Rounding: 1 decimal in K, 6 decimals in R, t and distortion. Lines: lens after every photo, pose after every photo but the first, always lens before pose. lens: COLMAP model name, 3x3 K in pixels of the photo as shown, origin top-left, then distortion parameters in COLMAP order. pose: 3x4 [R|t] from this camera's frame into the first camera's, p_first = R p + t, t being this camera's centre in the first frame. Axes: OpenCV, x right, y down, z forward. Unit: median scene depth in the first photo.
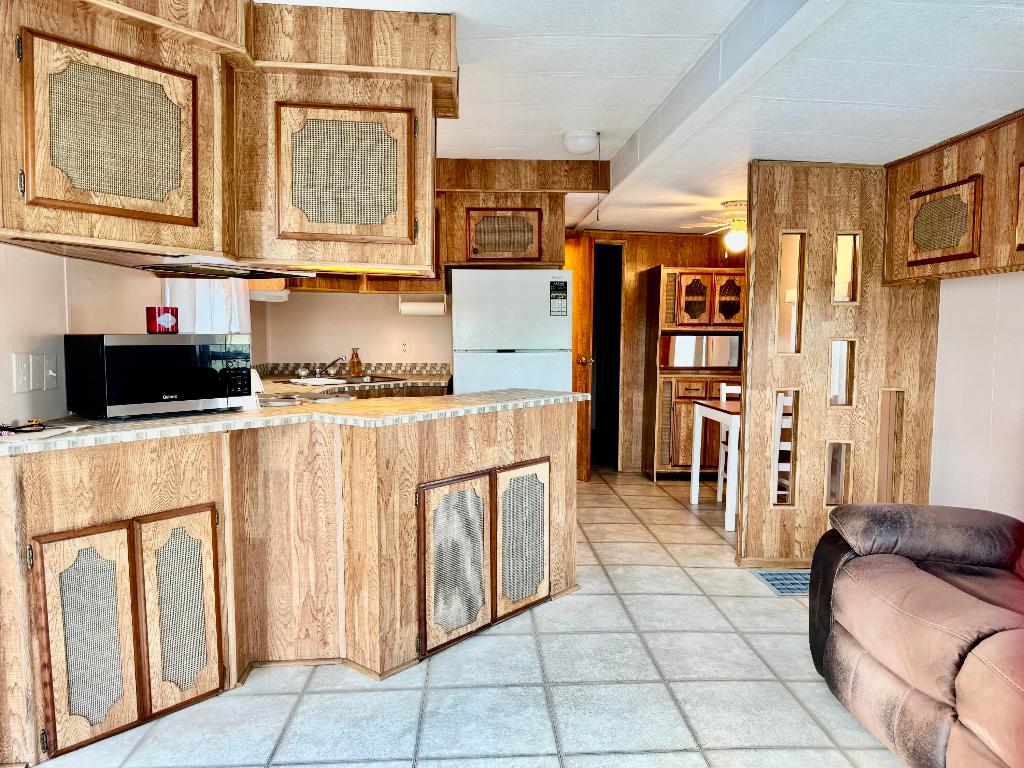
lens RADIAL K [[736.6, 0, 503.5], [0, 736.6, 390.8], [0, 0, 1]] dist [0.072636, -0.073819]
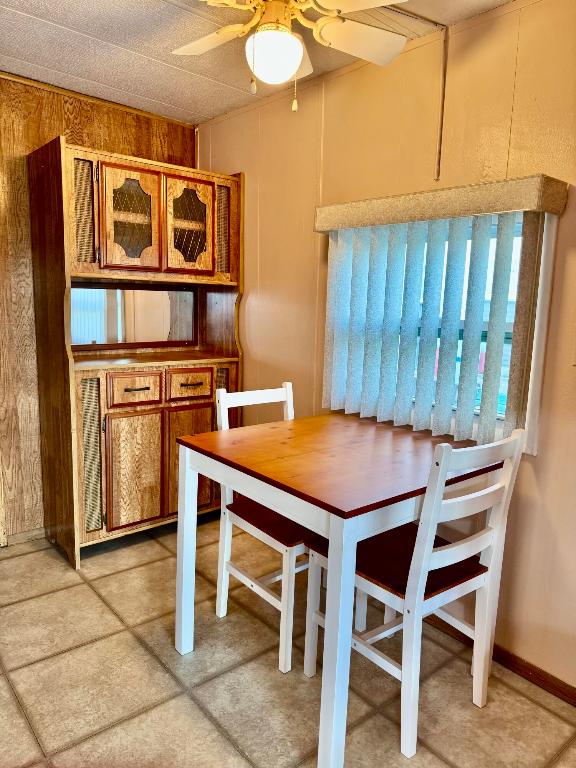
lens RADIAL K [[552.4, 0, 286.6], [0, 552.4, 391.6], [0, 0, 1]] dist [0.072636, -0.073819]
pose [[0.798680, -0.093839, 0.594394, 0.098931], [0.027864, 0.992474, 0.119245, -0.046027], [-0.601111, -0.078676, 0.795283, 0.607153]]
